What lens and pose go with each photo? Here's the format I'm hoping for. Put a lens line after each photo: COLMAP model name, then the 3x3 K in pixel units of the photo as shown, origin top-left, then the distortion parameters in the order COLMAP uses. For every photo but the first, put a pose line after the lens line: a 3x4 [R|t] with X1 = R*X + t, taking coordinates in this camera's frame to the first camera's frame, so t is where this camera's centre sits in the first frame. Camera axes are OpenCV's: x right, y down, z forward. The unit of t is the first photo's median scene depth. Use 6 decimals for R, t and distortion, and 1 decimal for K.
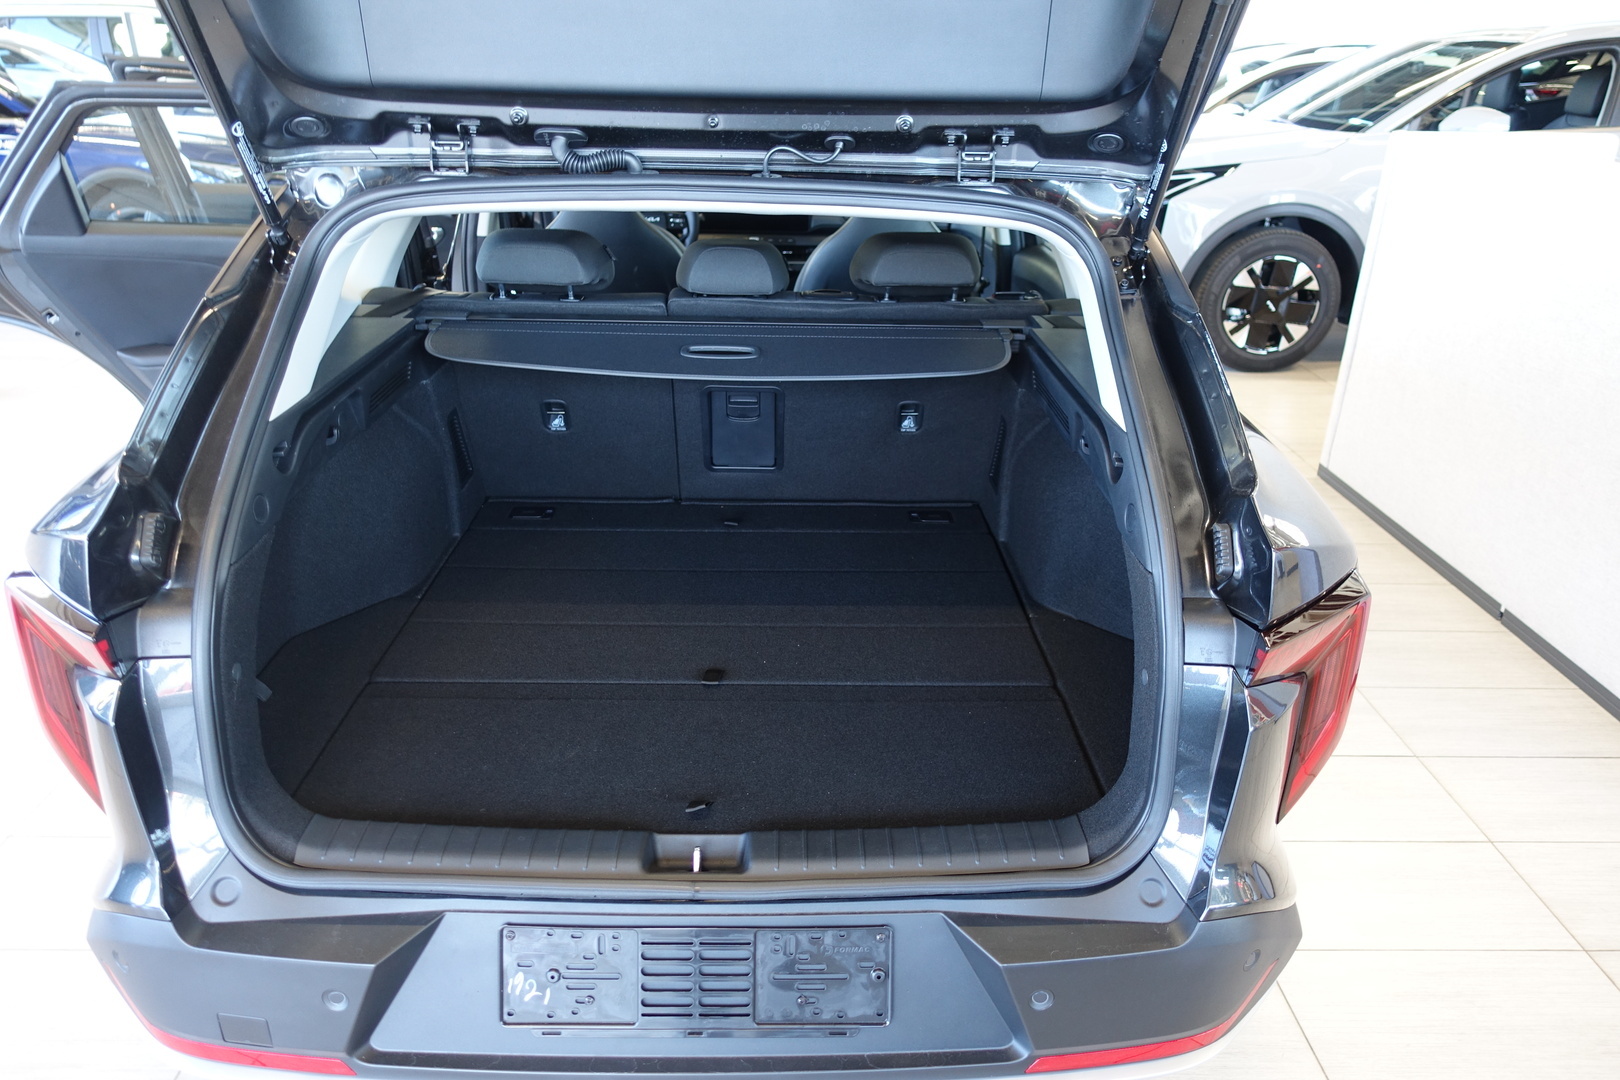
lens RADIAL K [[1117.1, 0, 810.8], [0, 1117.1, 541.9], [0, 0, 1]] dist [-0.003858, 0.001892]
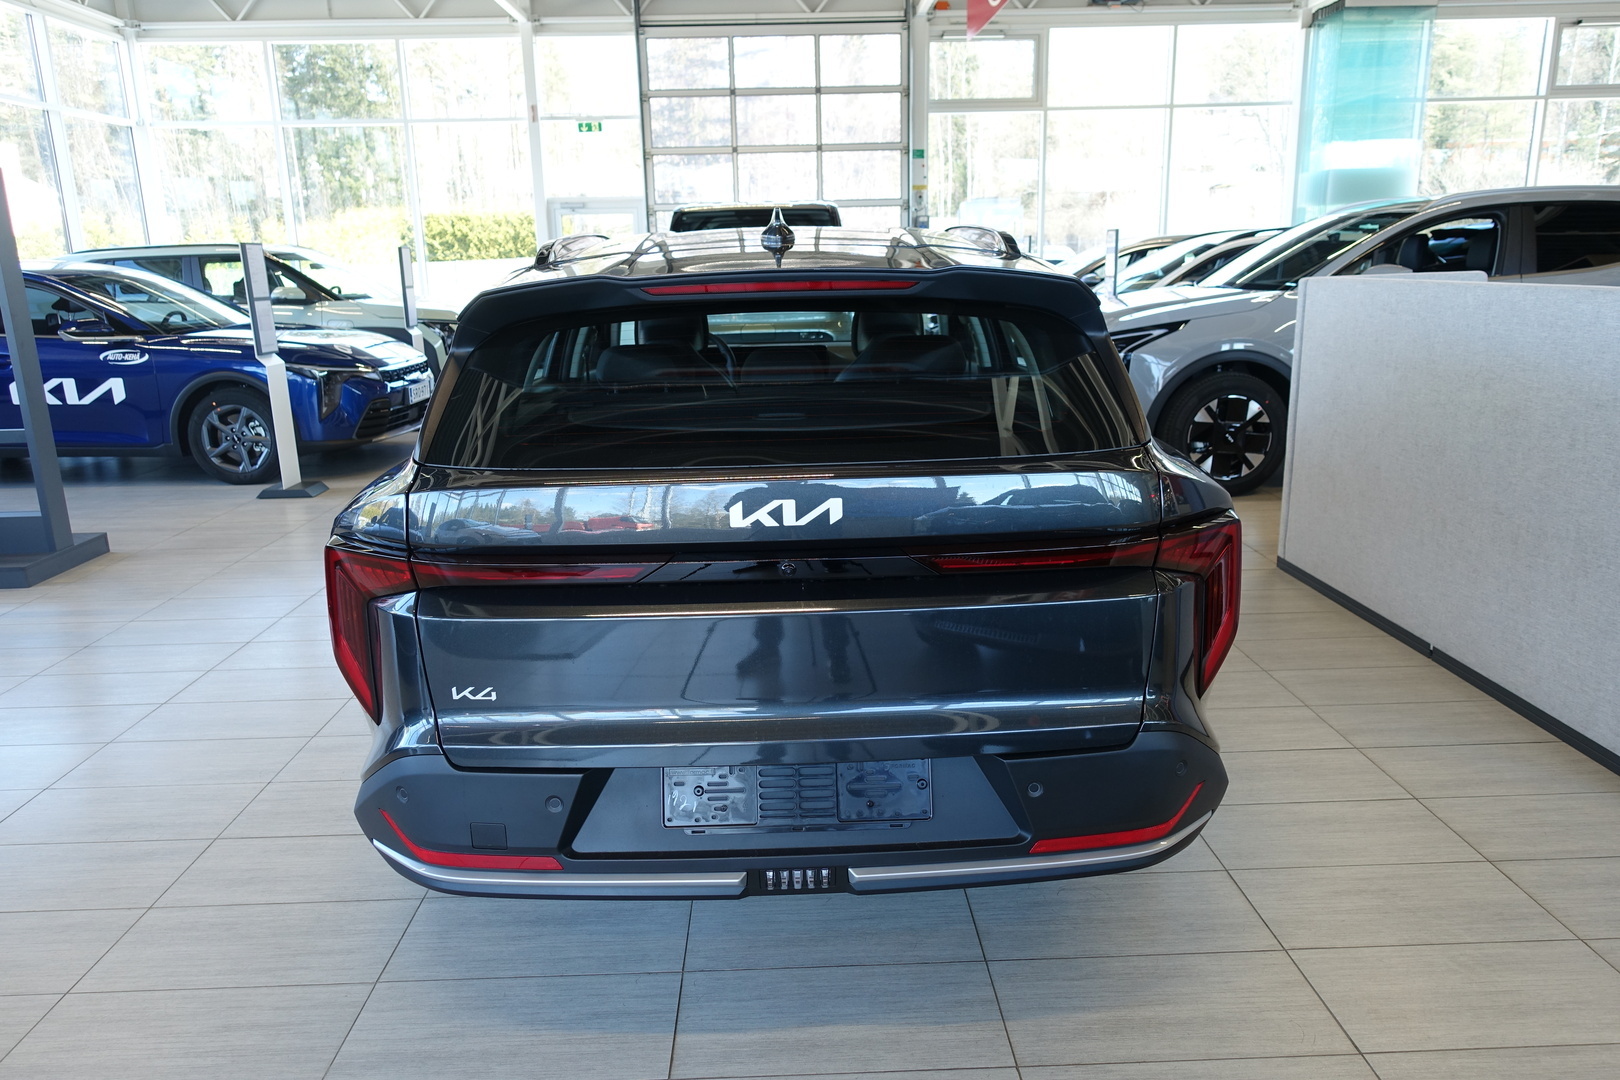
lens RADIAL K [[1117.1, 0, 810.8], [0, 1117.1, 541.9], [0, 0, 1]] dist [-0.003858, 0.001892]
pose [[0.998904, -0.046561, -0.004782, -0.014881], [0.045006, 0.983526, -0.175076, 0.078771], [0.012855, 0.174668, 0.984543, -0.116466]]
